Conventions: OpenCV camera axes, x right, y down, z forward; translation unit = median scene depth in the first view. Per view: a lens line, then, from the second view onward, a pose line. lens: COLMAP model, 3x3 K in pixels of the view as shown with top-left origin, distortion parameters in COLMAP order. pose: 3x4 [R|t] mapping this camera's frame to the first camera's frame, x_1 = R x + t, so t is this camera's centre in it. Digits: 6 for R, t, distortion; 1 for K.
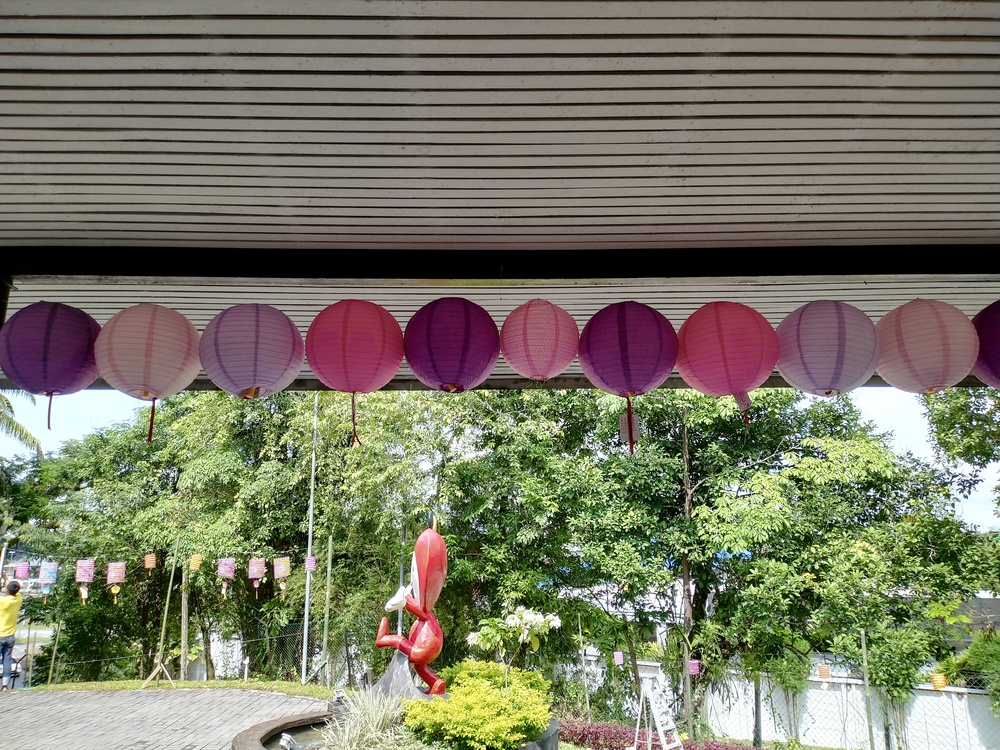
lens RADIAL K [[749.0, 0, 494.4], [0, 749.0, 370.3], [0, 0, 1]] dist [0.093849, -0.153295]
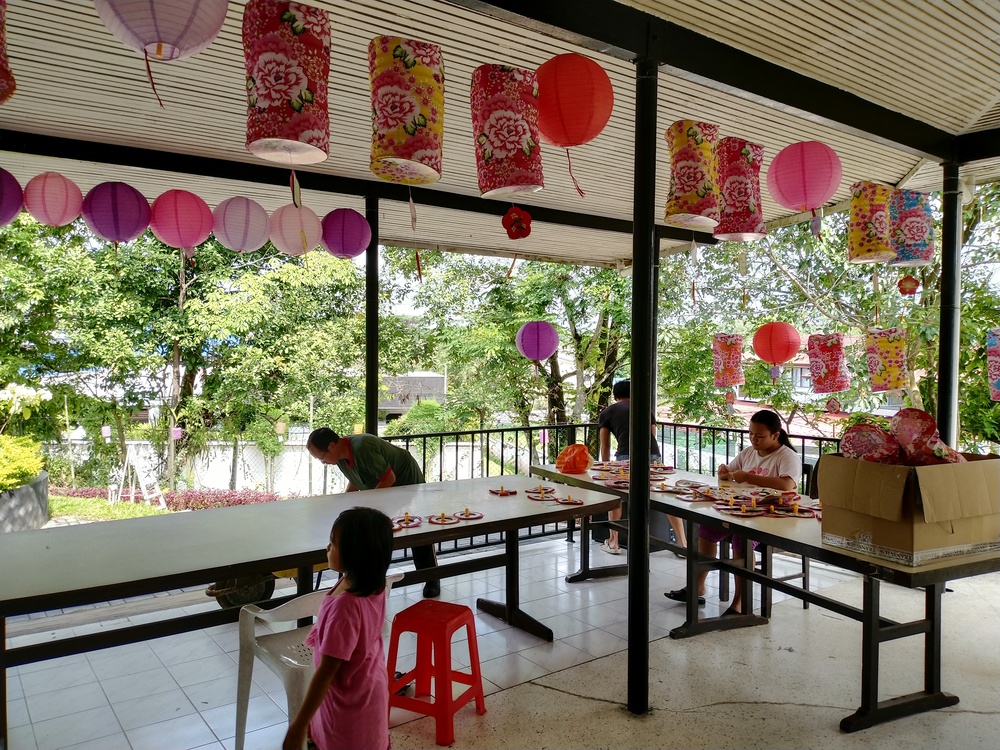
lens RADIAL K [[749.0, 0, 494.4], [0, 749.0, 370.3], [0, 0, 1]] dist [0.093849, -0.153295]
pose [[0.810450, -0.012238, 0.585680, -0.022856], [-0.147336, 0.963386, 0.224010, -0.035140], [-0.566977, -0.267840, 0.778973, -0.149786]]
